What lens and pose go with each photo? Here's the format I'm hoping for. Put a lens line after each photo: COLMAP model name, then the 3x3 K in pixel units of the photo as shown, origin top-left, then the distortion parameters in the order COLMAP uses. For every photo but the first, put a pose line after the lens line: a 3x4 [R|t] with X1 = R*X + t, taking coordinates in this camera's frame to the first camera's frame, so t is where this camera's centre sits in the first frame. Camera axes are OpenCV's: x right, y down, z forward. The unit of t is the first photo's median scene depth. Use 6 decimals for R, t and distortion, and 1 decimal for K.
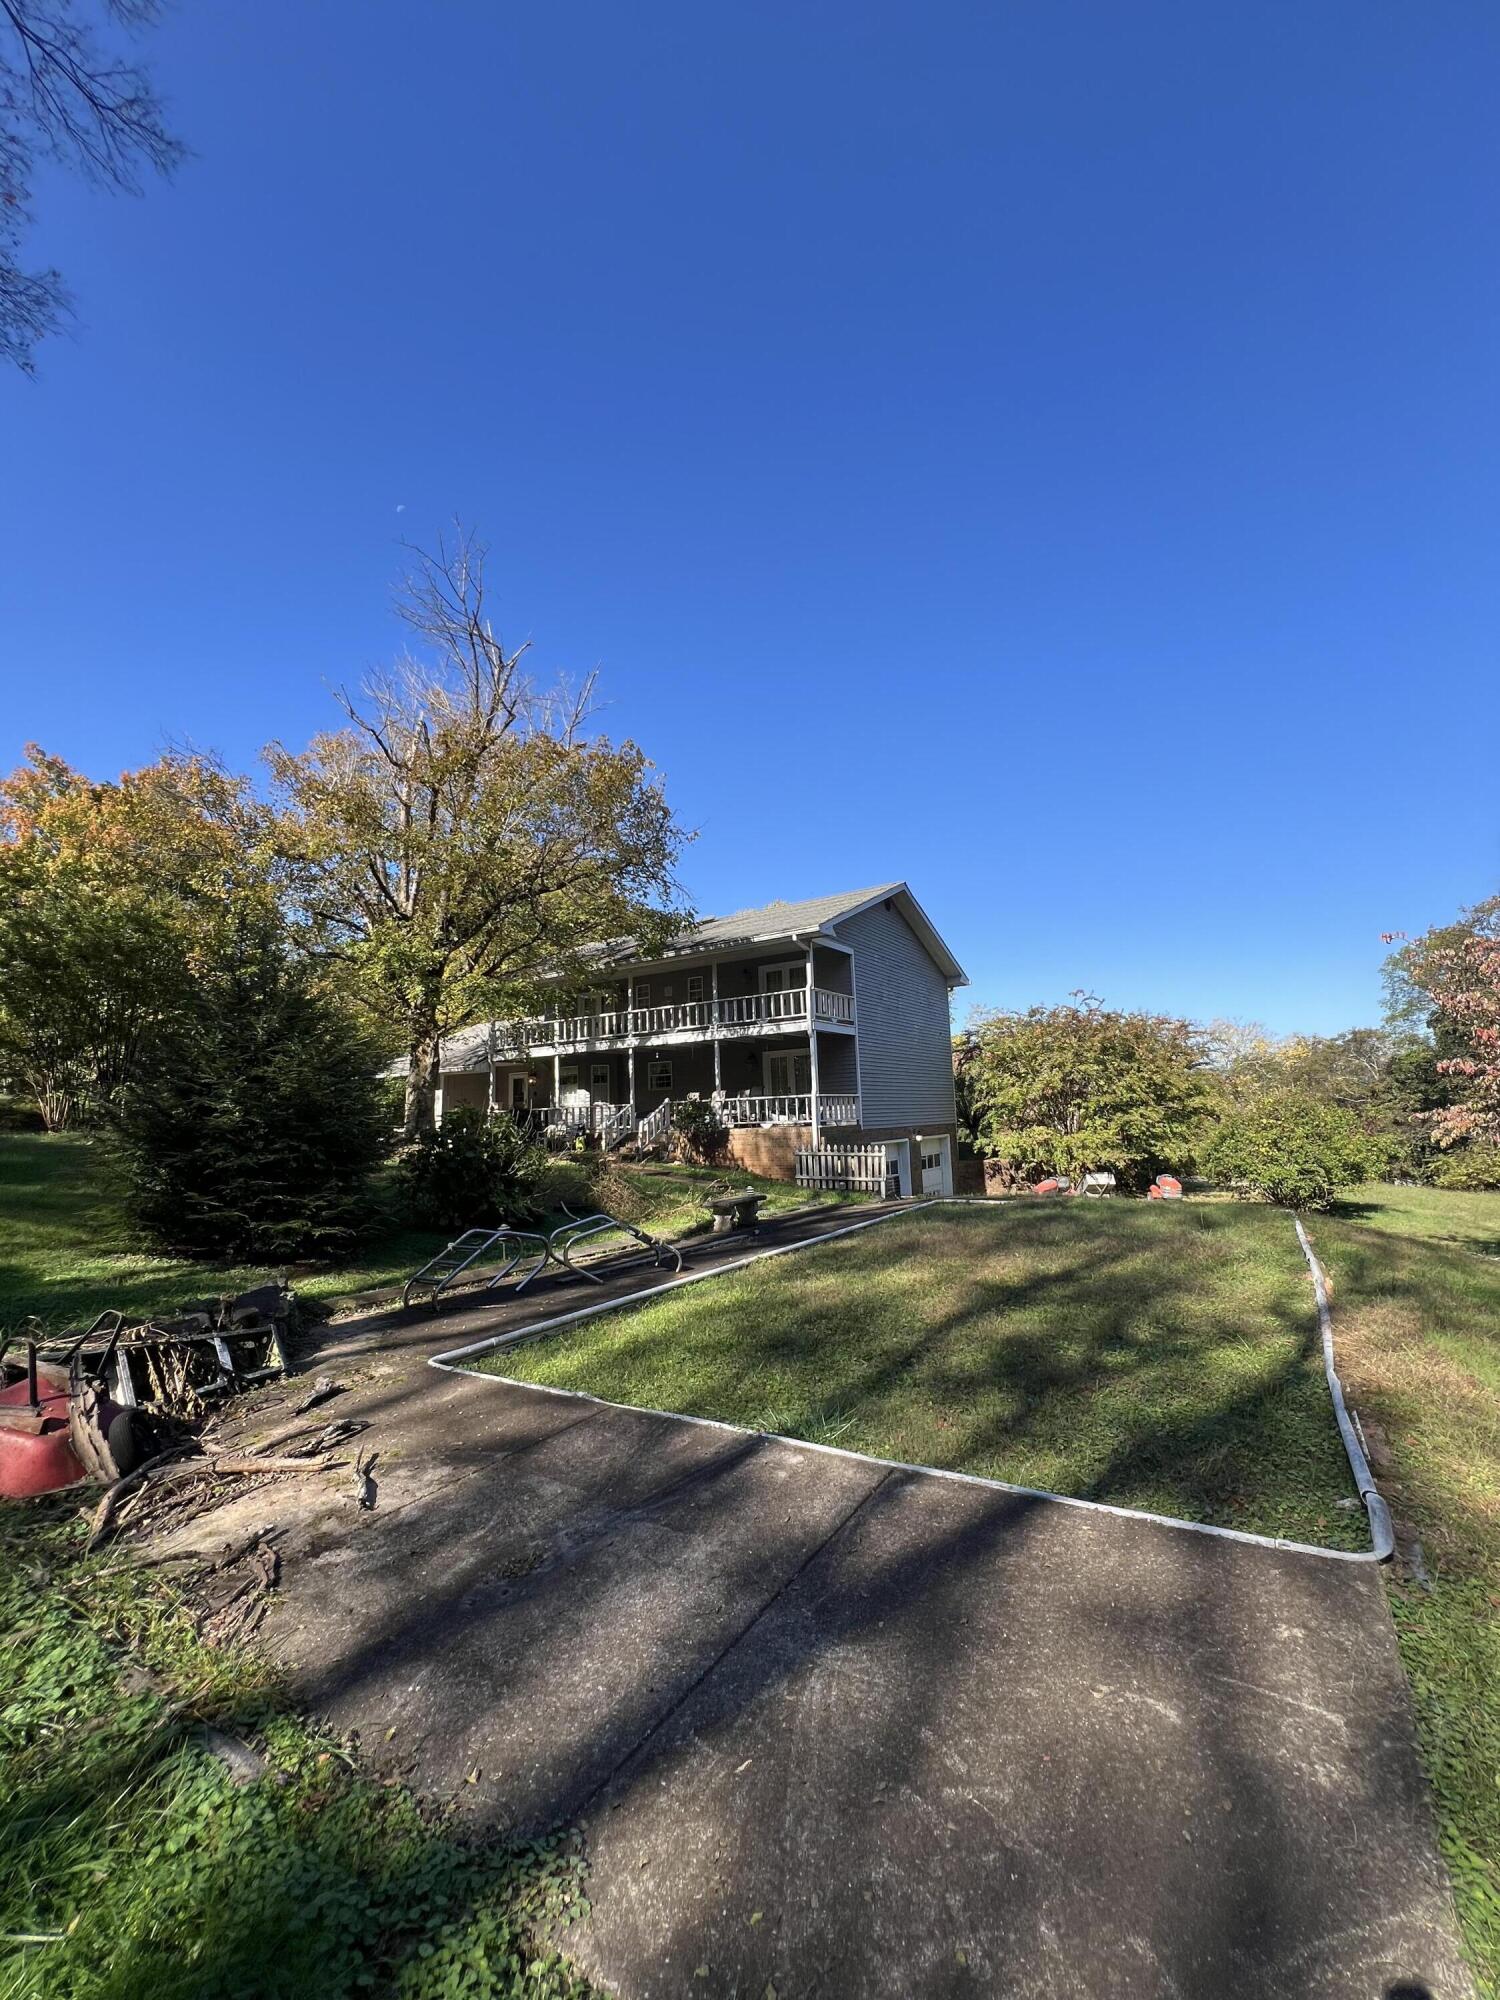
lens RADIAL K [[800.0, 0, 741.3], [0, 800.0, 994.5], [0, 0, 1]] dist [-0.003663, 0.001050]
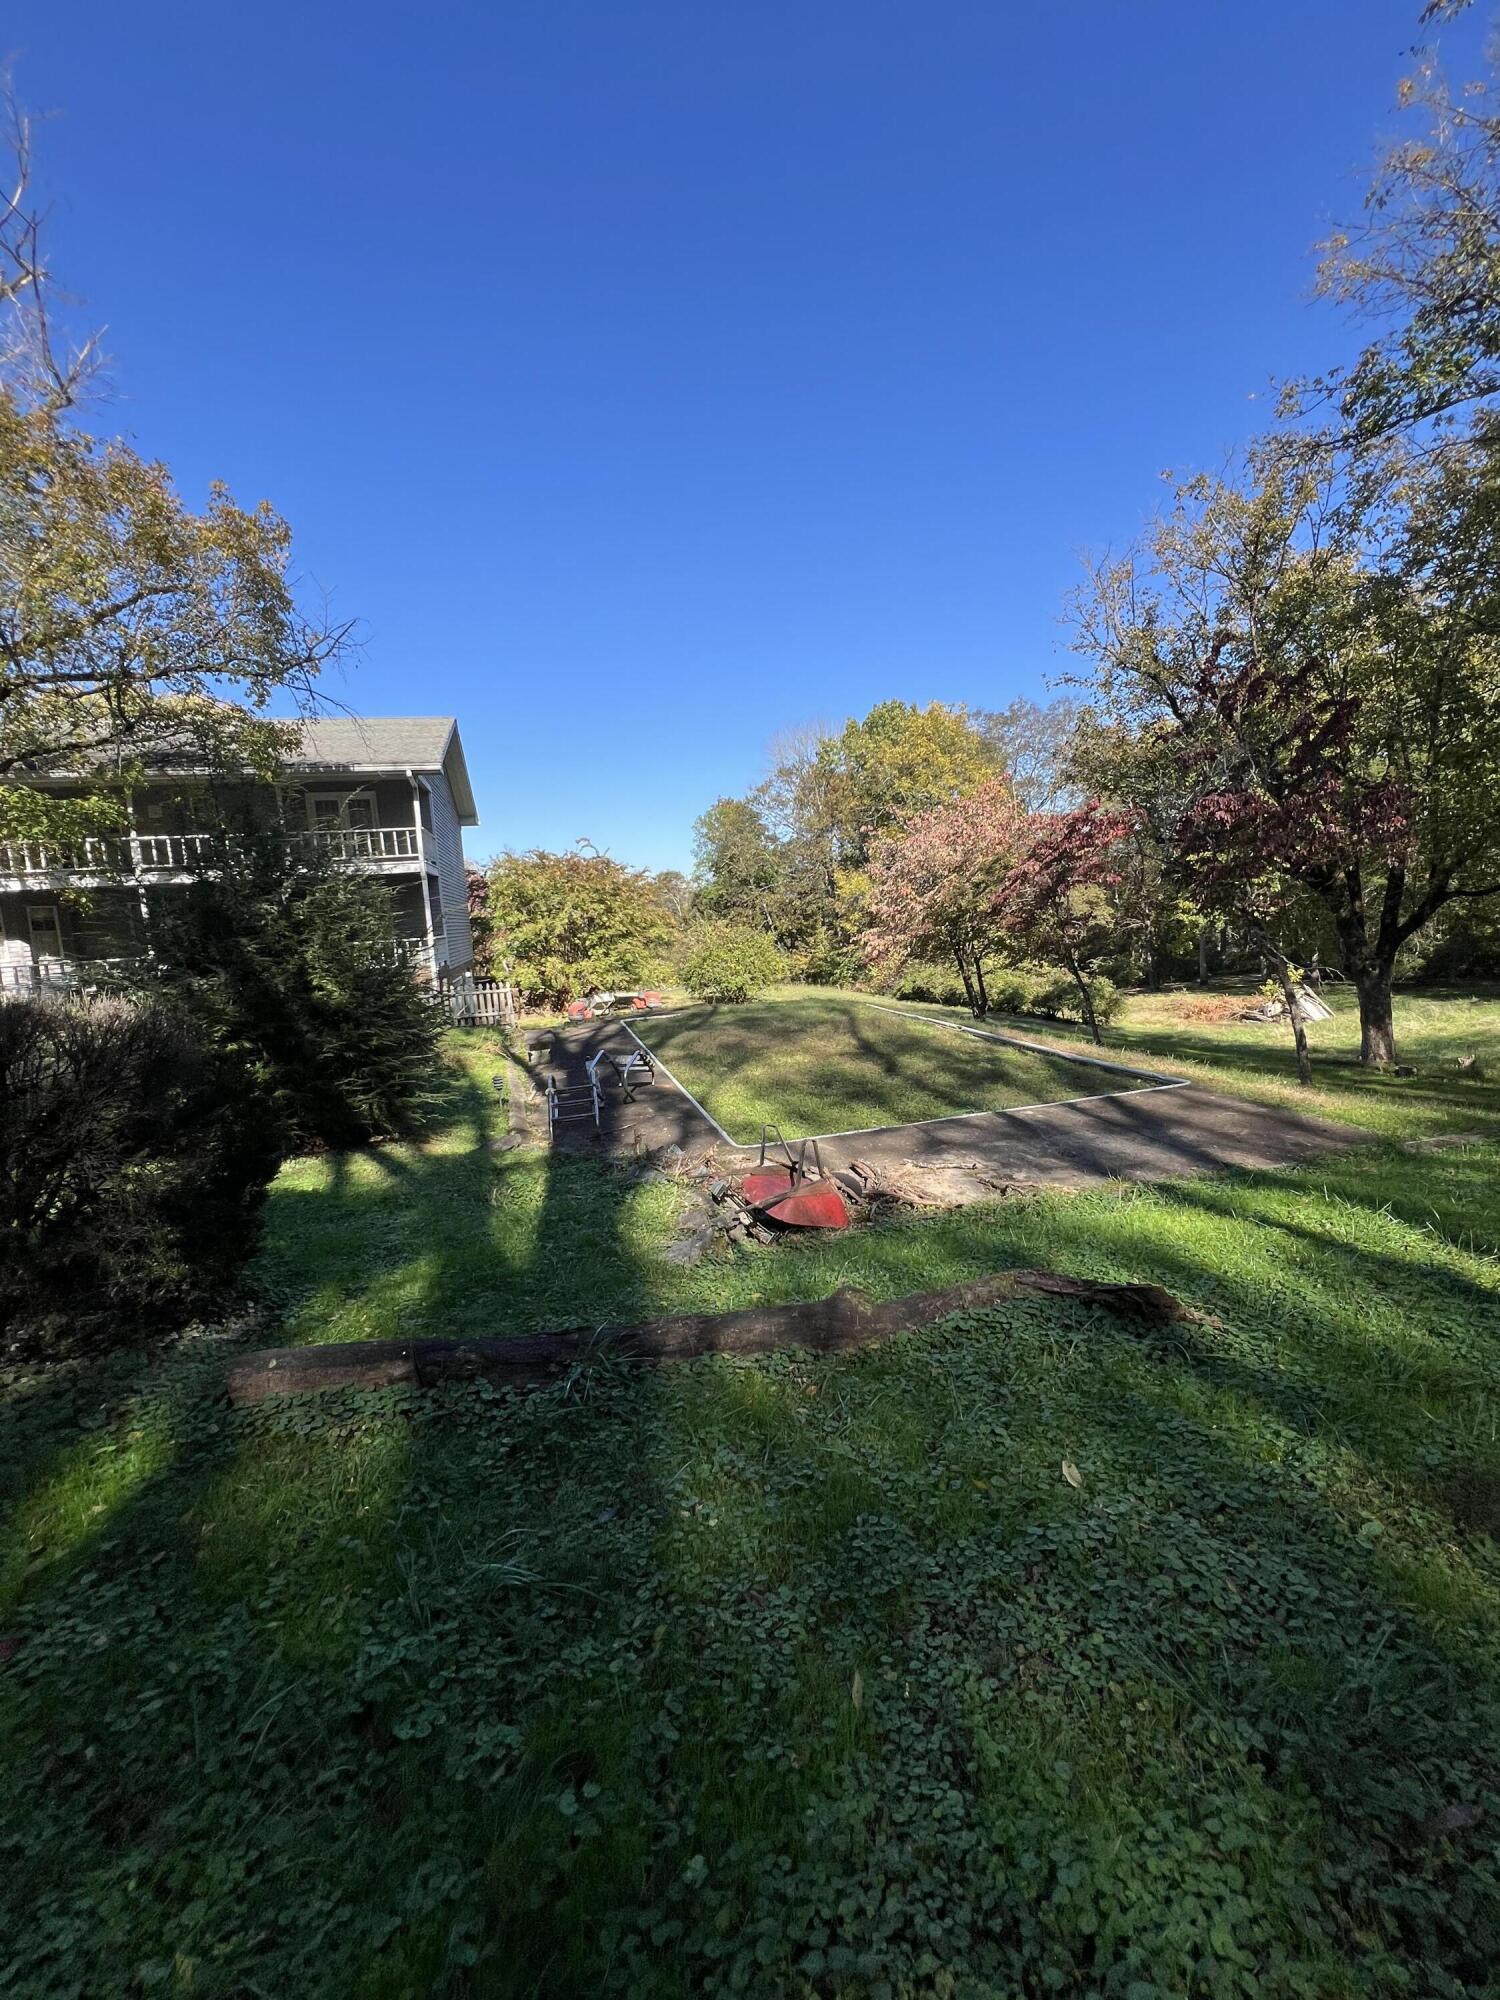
lens RADIAL K [[800.0, 0, 750.5], [0, 800.0, 1002.2], [0, 0, 1]] dist [-0.003663, 0.001050]
pose [[0.670704, -0.094203, 0.735718, -0.300591], [-0.071008, 0.979192, 0.190110, -0.010977], [-0.738318, -0.179749, 0.650059, 0.036326]]
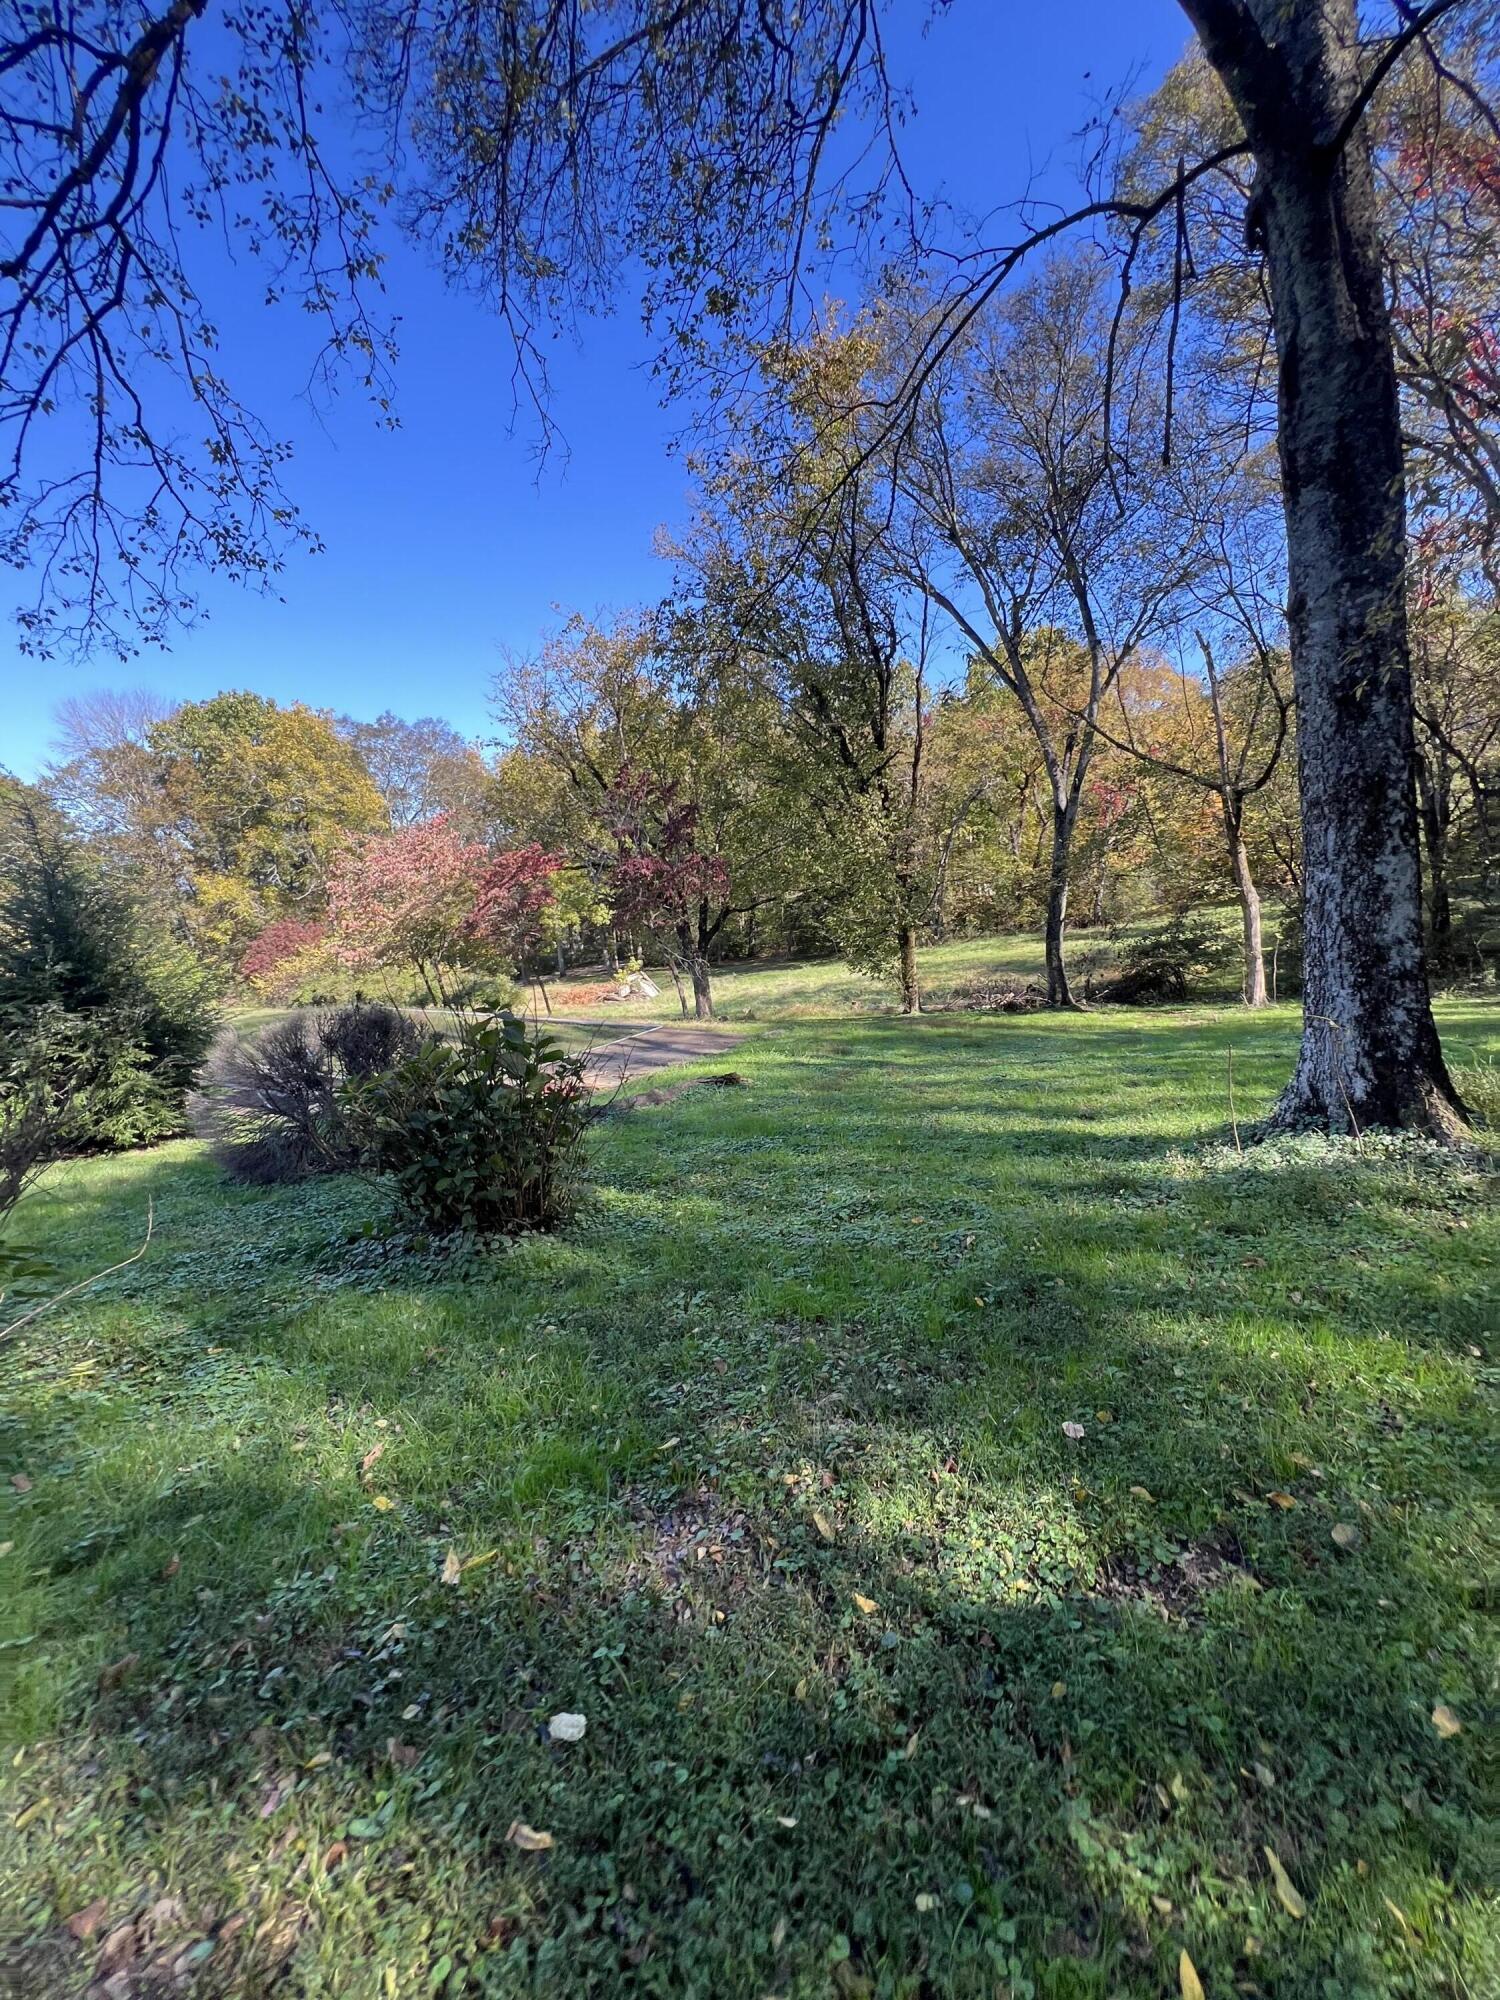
lens RADIAL K [[800.0, 0, 744.8], [0, 800.0, 1003.7], [0, 0, 1]] dist [-0.003663, 0.001050]
pose [[-0.036459, -0.125545, 0.991418, -0.542843], [-0.100375, 0.987520, 0.121360, -0.024142], [-0.994281, -0.095089, -0.048606, 0.082512]]
